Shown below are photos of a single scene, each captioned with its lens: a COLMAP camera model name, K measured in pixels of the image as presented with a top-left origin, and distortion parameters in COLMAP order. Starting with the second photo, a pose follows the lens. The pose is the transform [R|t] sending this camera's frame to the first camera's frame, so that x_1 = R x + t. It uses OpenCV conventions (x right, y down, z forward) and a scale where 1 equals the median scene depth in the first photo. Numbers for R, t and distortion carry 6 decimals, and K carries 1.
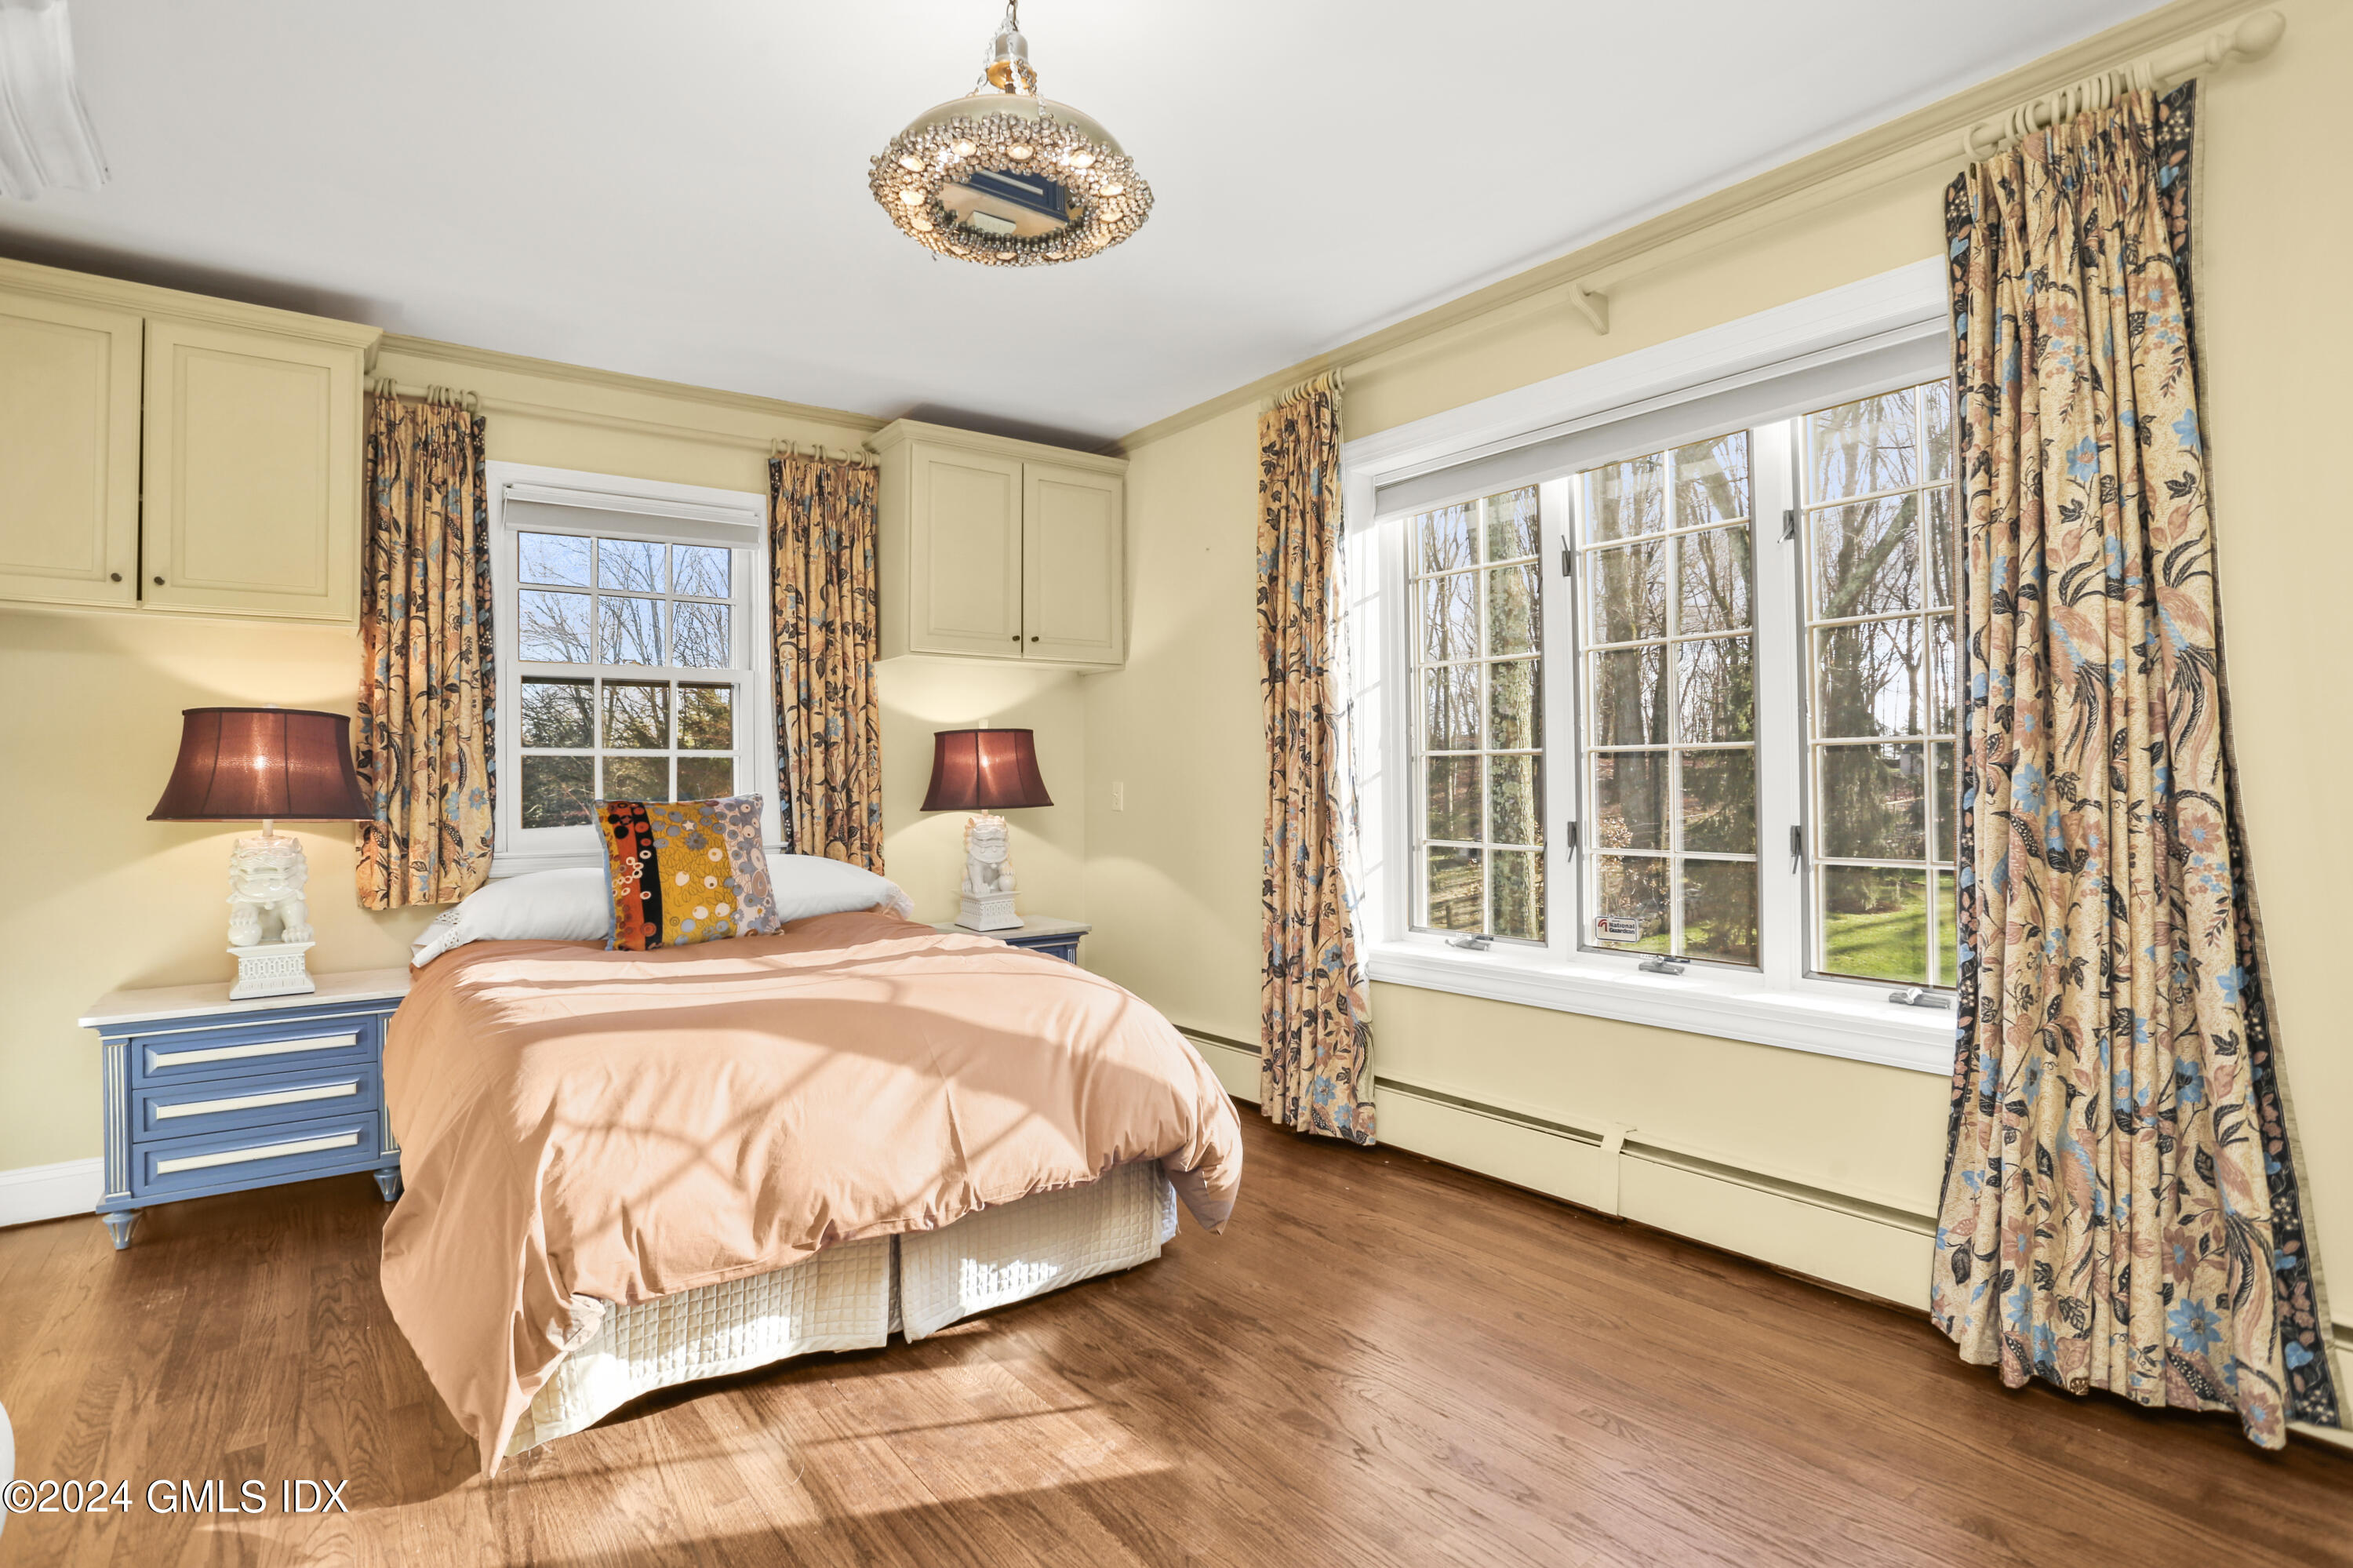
lens RADIAL K [[1176.4, 0, 1173.9], [0, 1176.4, 773.3], [0, 0, 1]] dist [-0.074295, 0.033064]
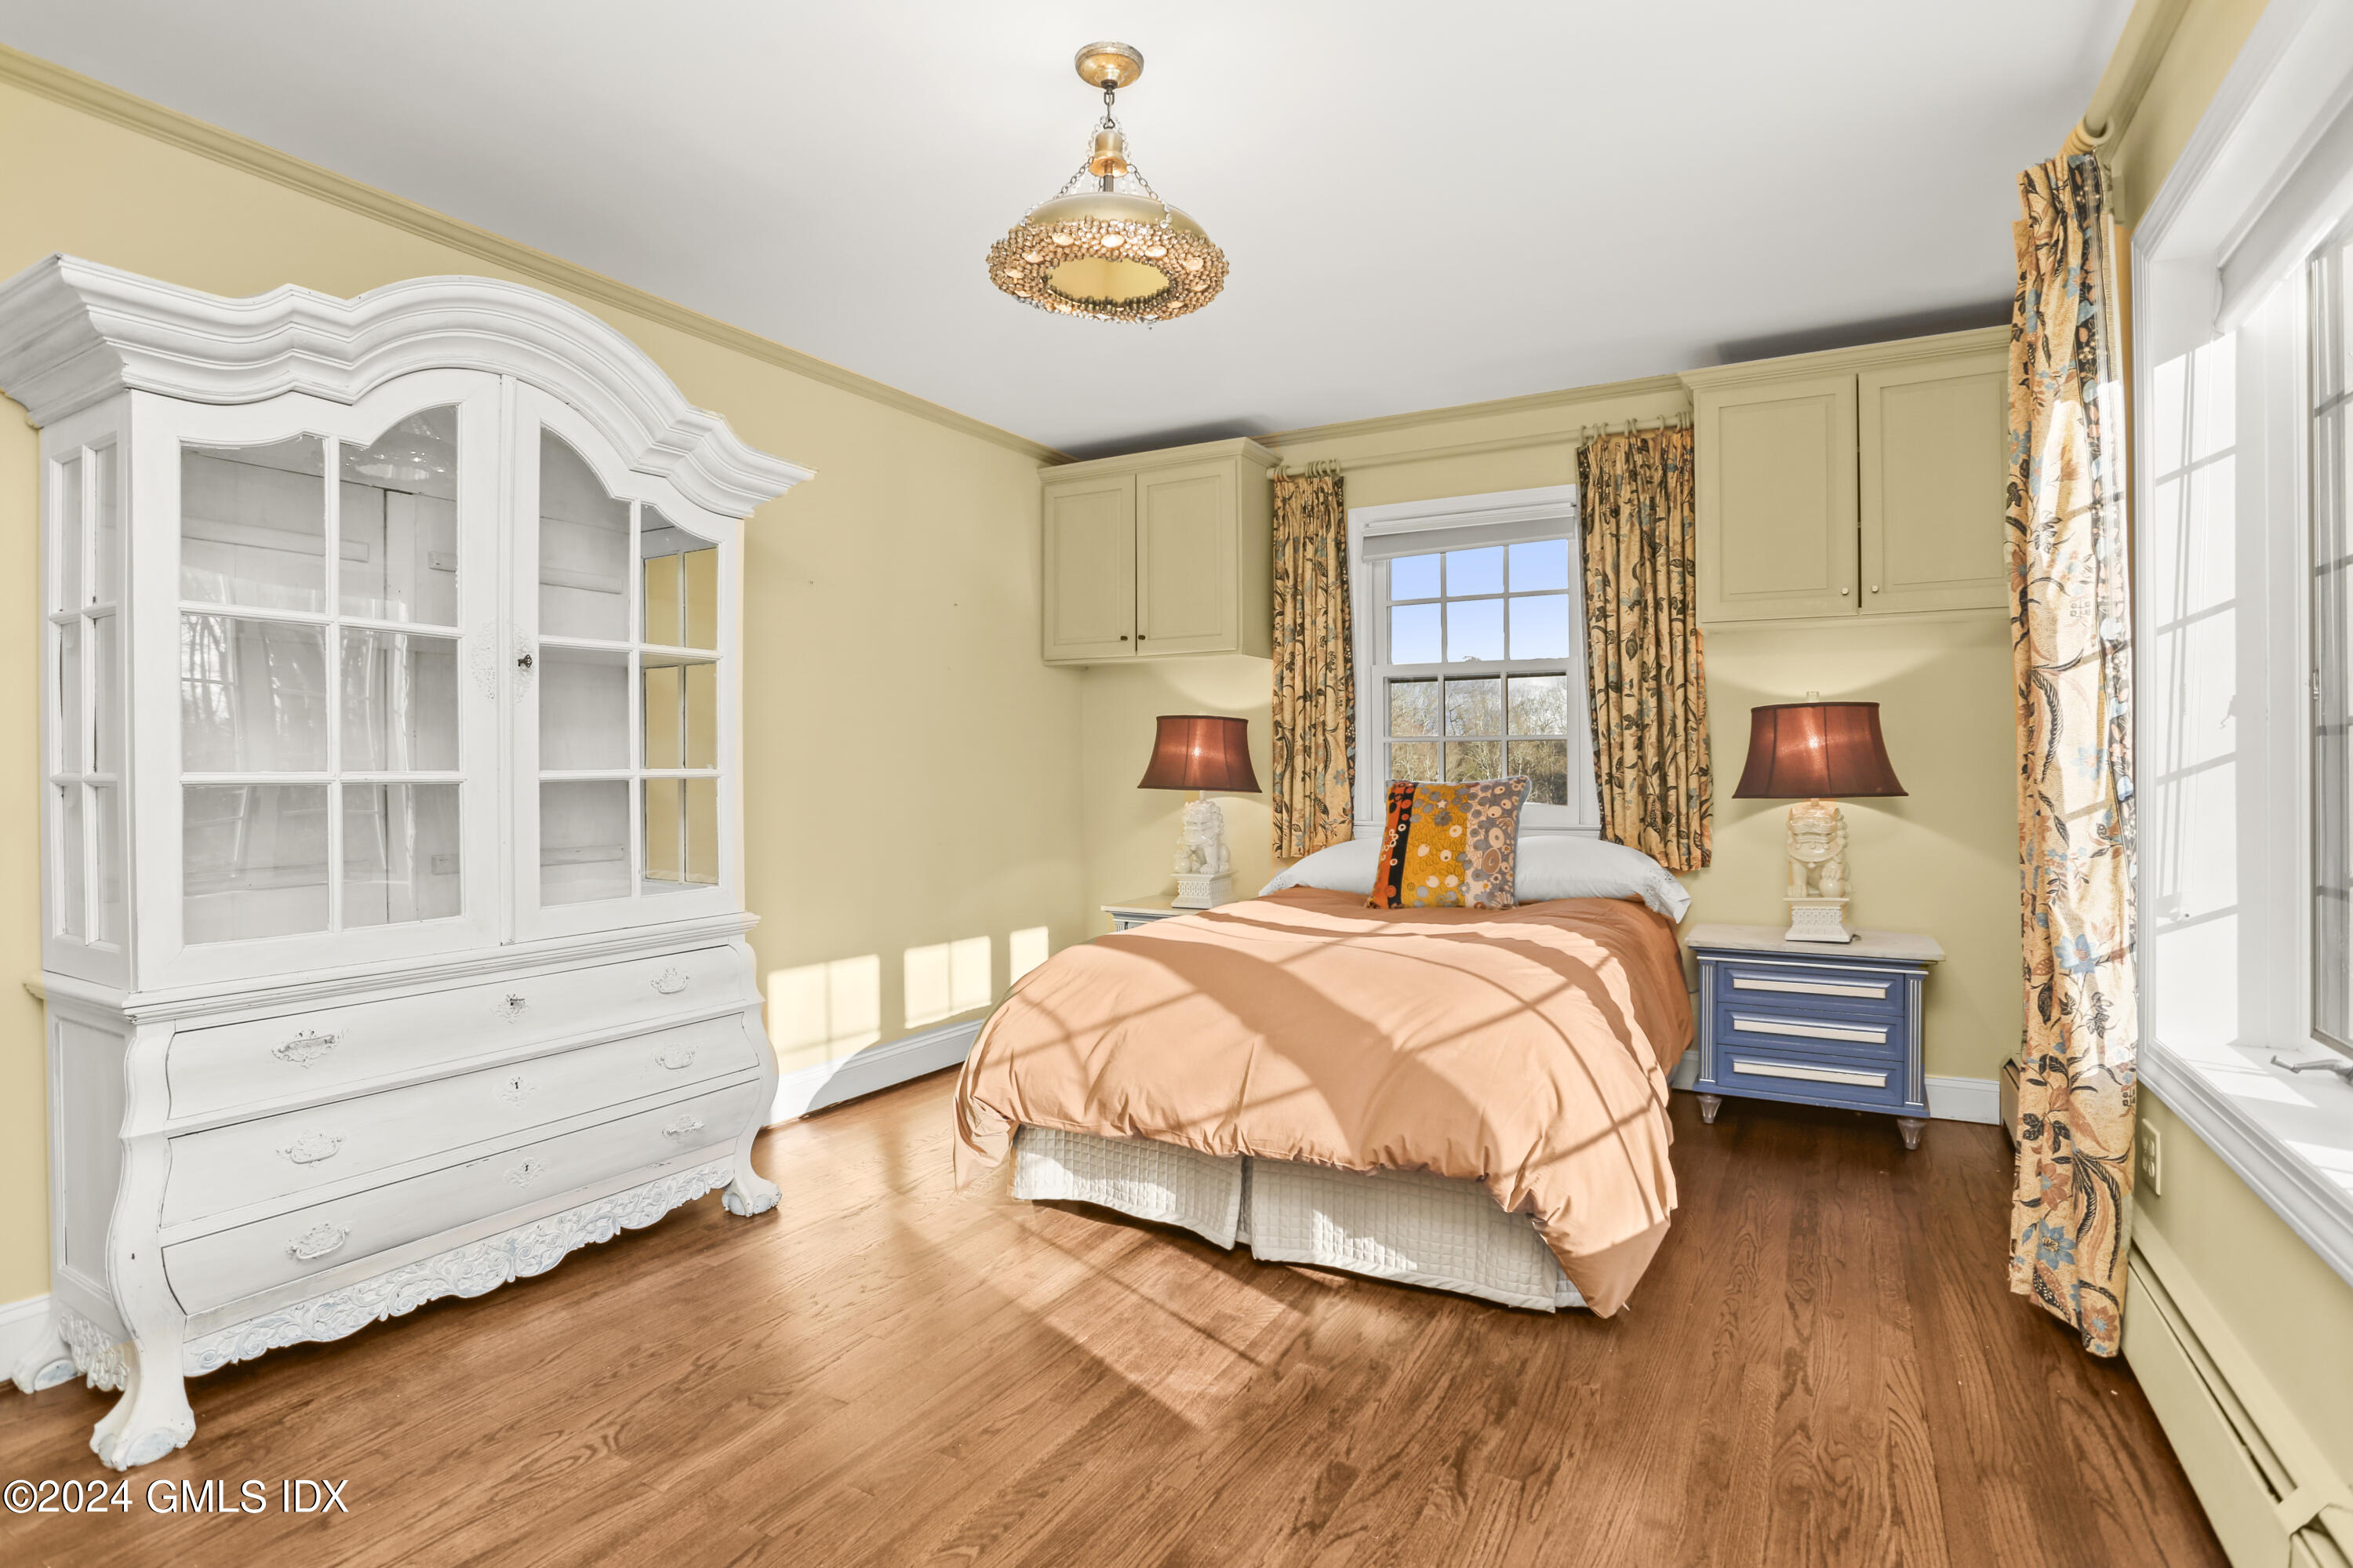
lens RADIAL K [[1176.4, 0, 1173.9], [0, 1176.4, 773.3], [0, 0, 1]] dist [-0.074295, 0.033064]
pose [[0.402613, 0.011859, -0.915294, 0.517623], [0.006233, 0.999857, 0.015696, -0.004292], [0.915349, -0.012024, 0.402481, 0.308451]]
